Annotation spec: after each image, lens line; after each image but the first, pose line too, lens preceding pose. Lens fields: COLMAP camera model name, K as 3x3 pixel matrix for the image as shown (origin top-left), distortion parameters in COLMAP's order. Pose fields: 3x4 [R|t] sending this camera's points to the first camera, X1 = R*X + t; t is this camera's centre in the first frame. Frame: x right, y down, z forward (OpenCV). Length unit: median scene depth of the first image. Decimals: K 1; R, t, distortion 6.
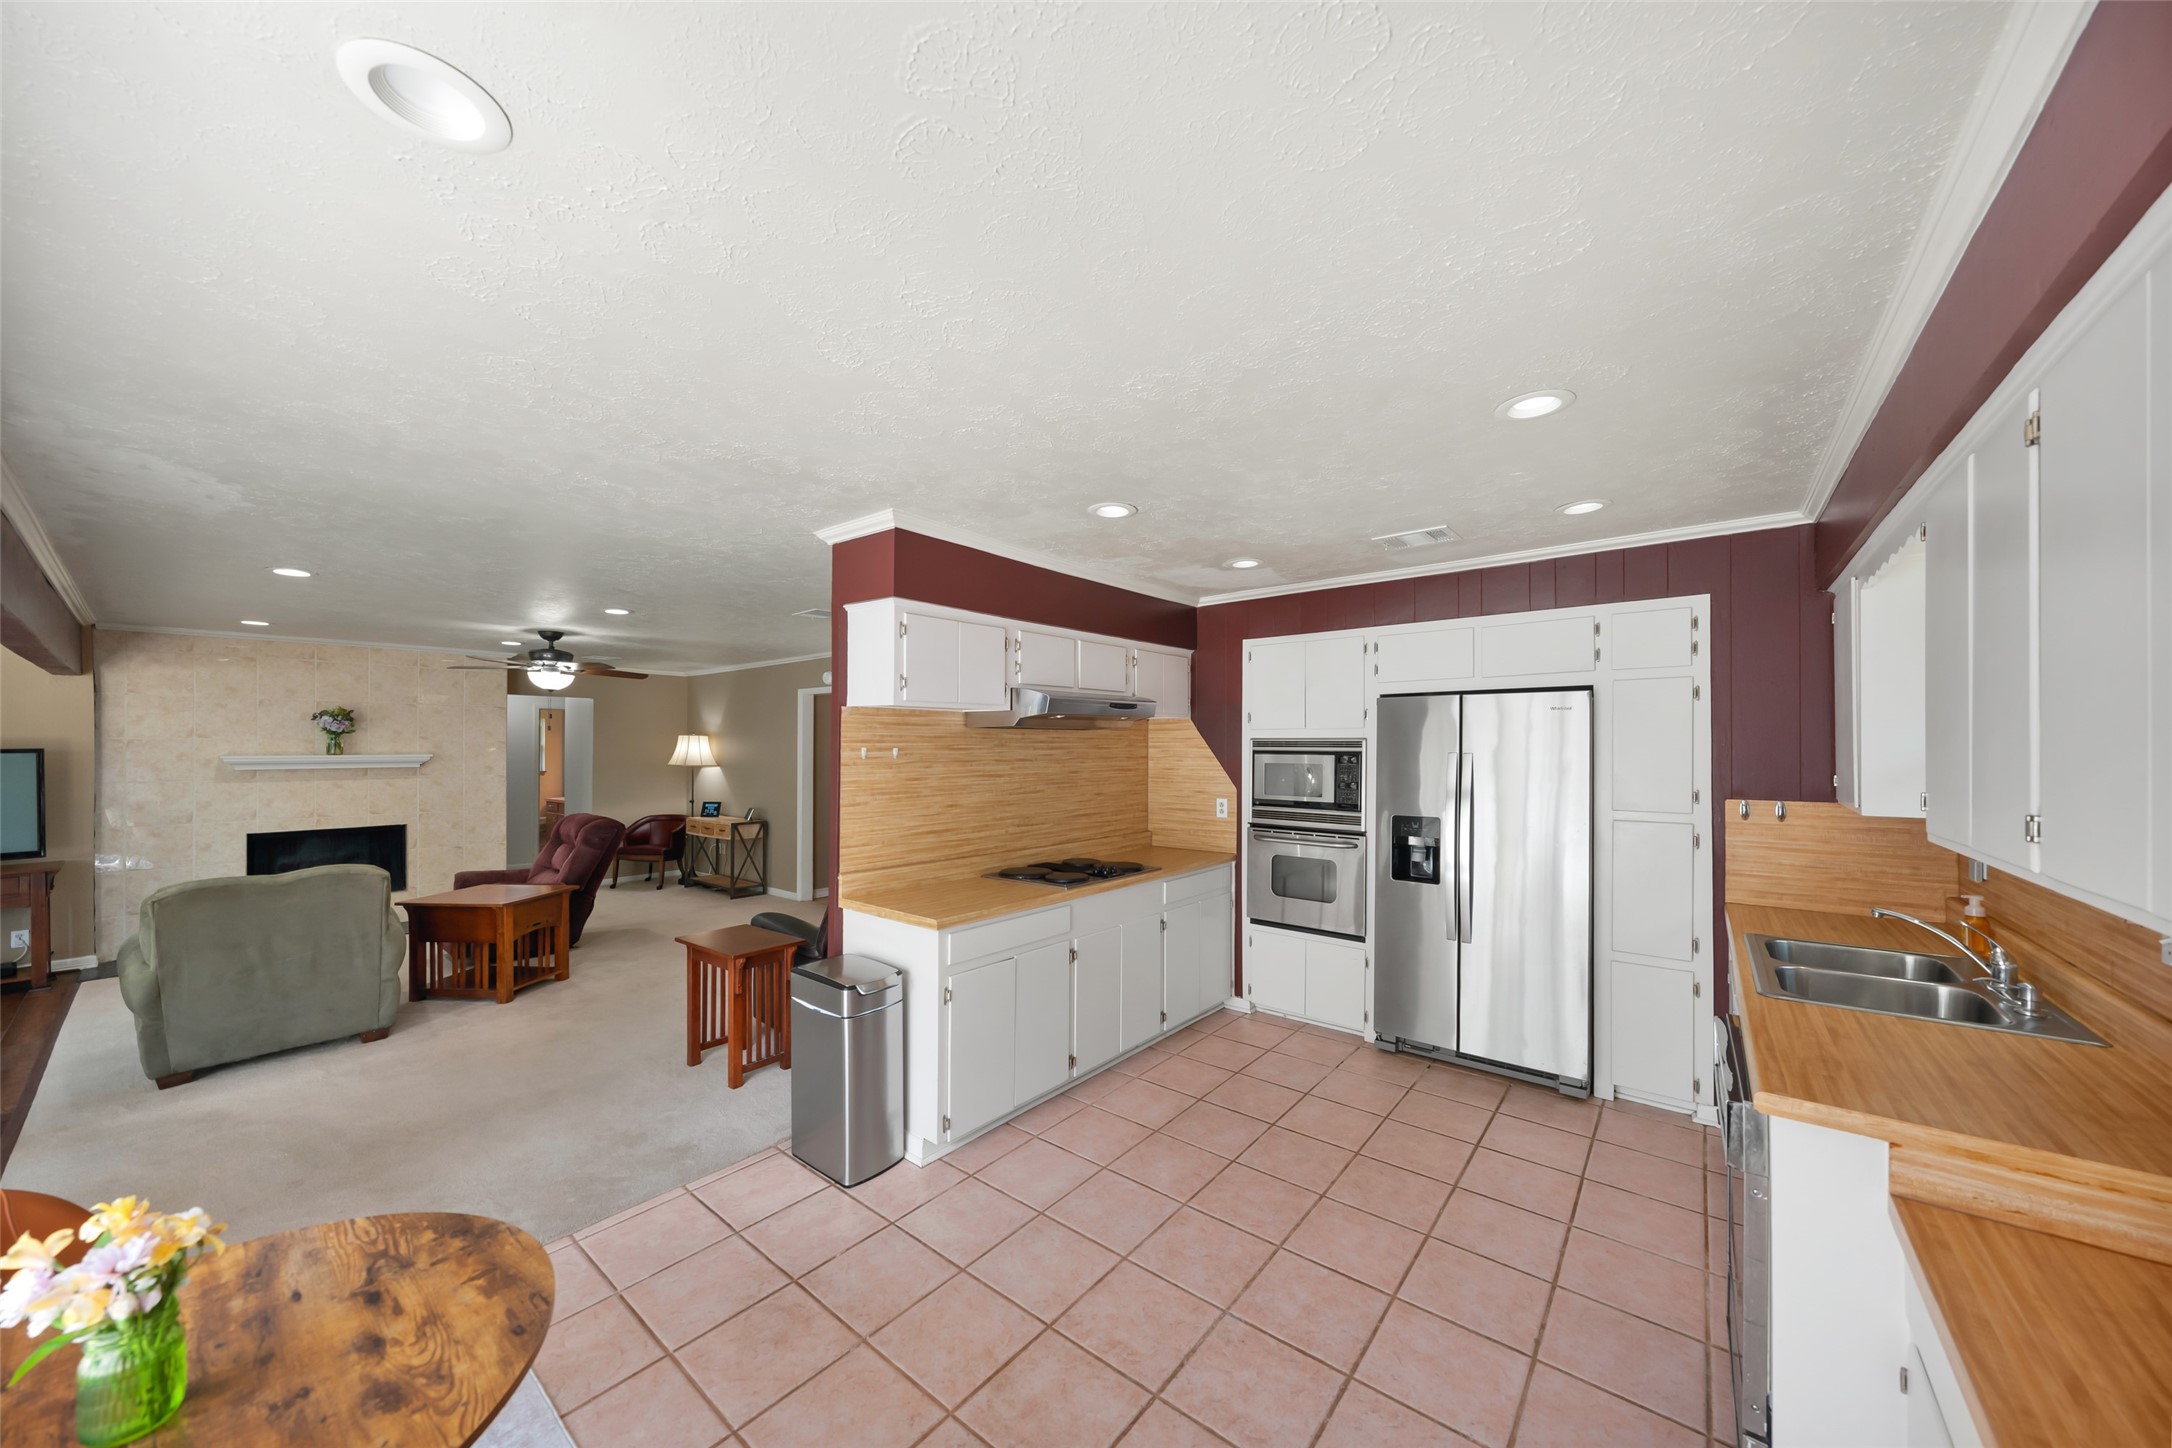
lens RADIAL K [[752.1, 0, 1083.6], [0, 752.1, 742.1], [0, 0, 1]] dist [-0.005045, 0.000730]
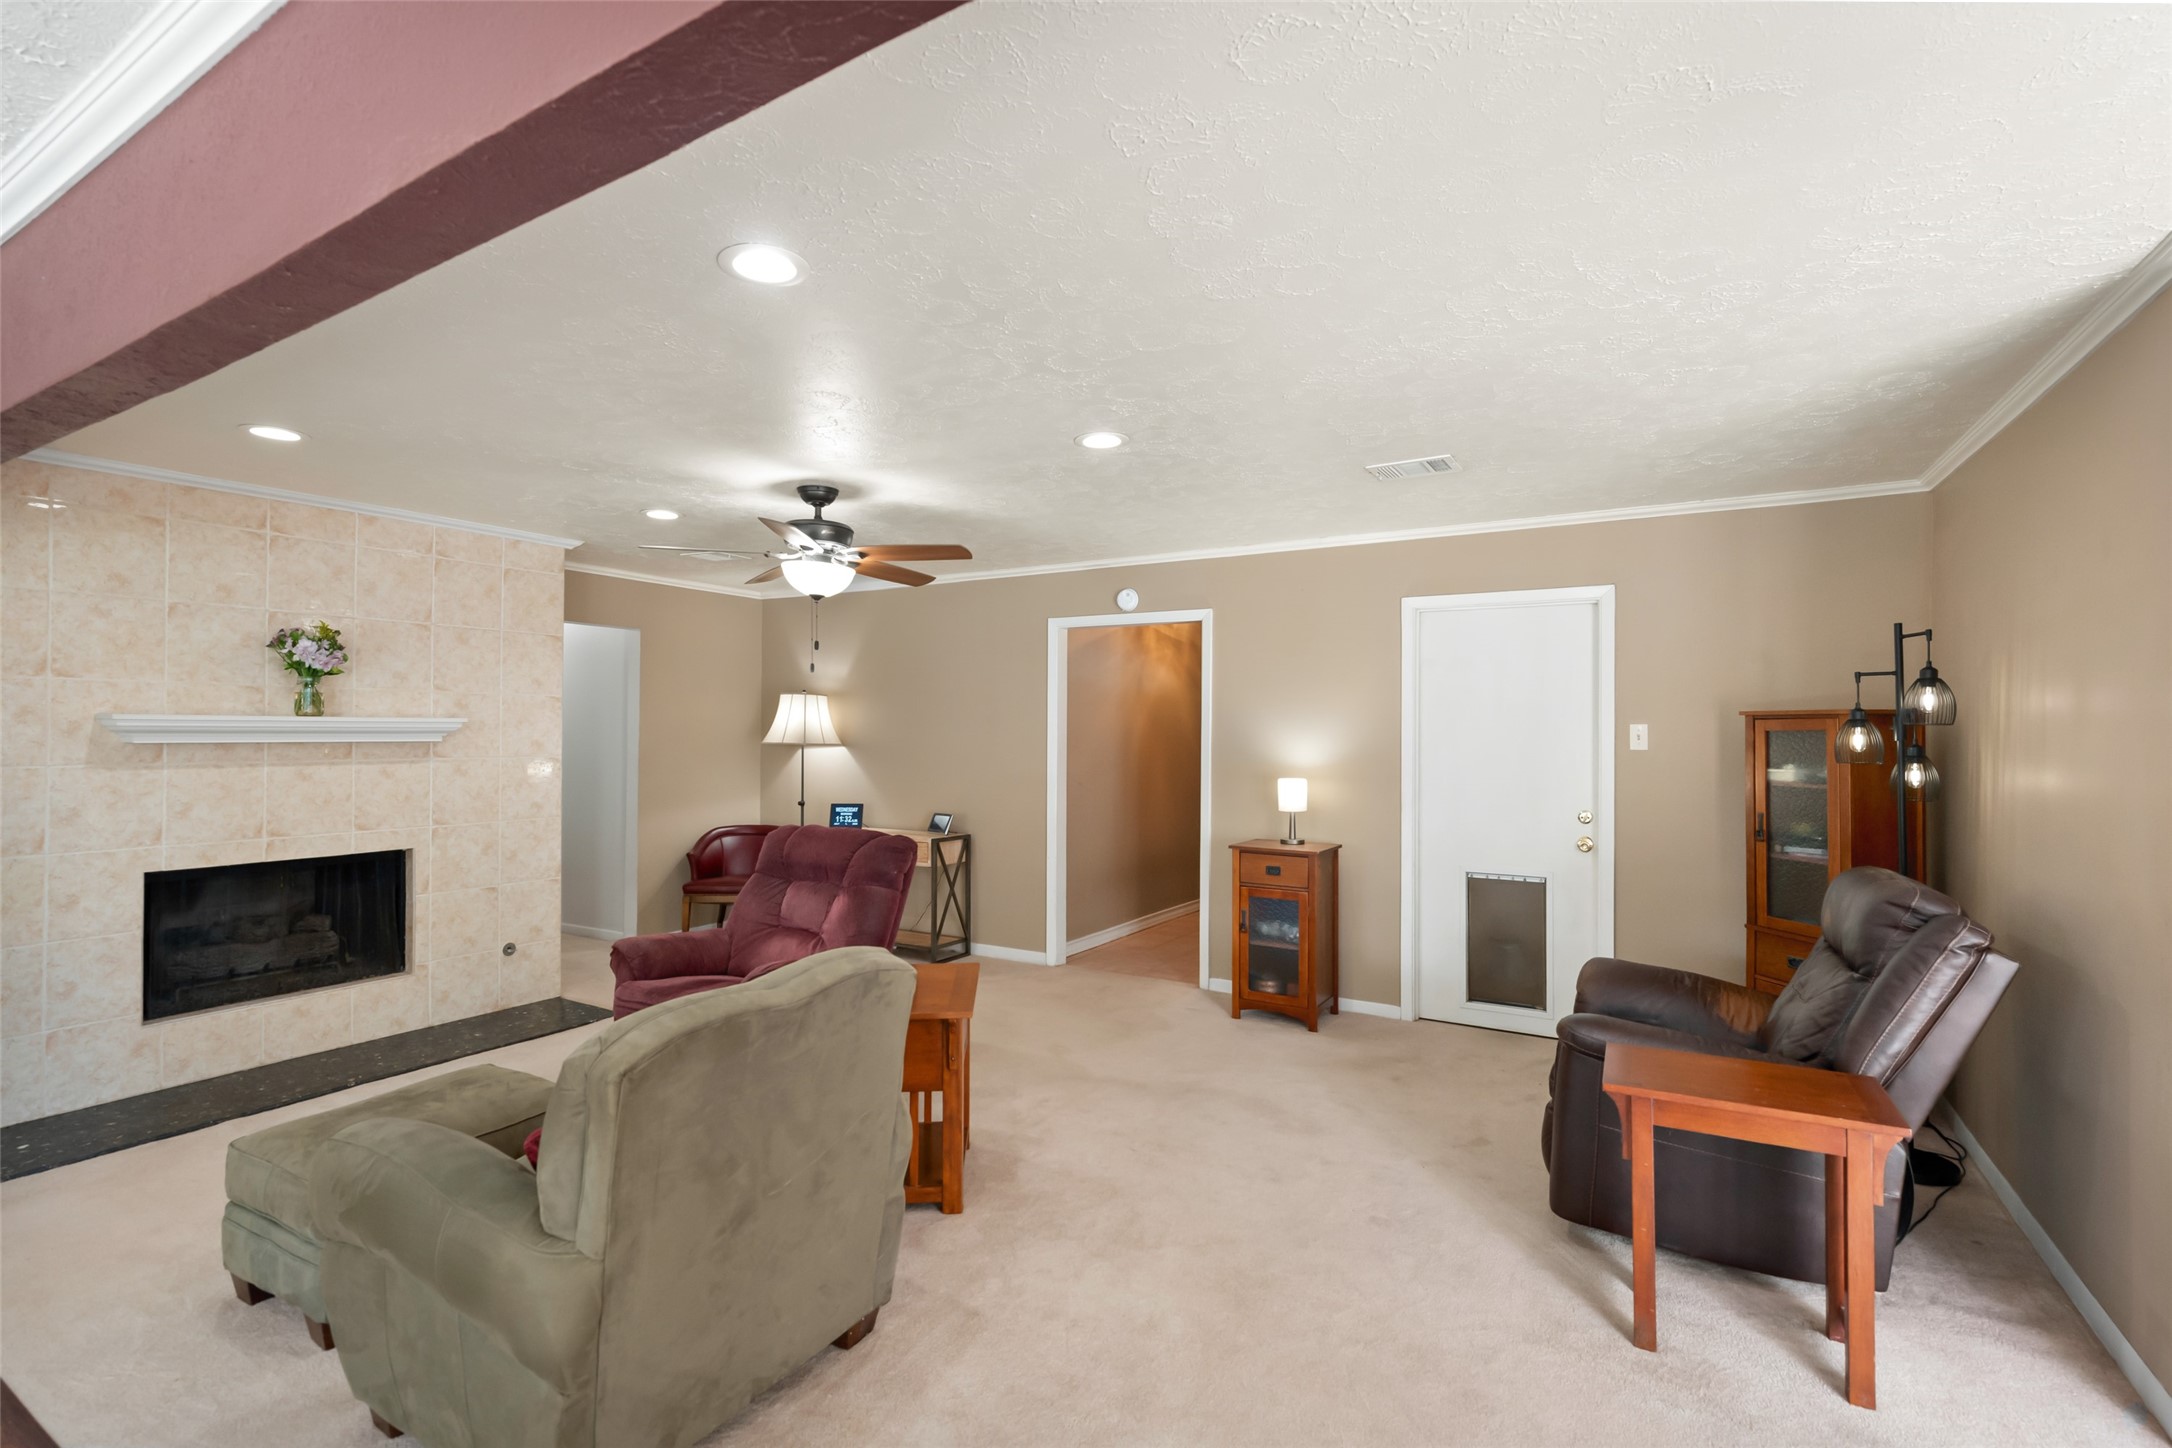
lens RADIAL K [[981.1, 0, 1087.4], [0, 981.1, 725.7], [0, 0, 1]] dist [-0.002154, 0.000974]
pose [[0.988702, 0.007146, 0.149726, -0.590882], [-0.007429, 0.999972, 0.001335, 0.019512], [-0.149712, -0.002433, 0.988727, 0.261688]]
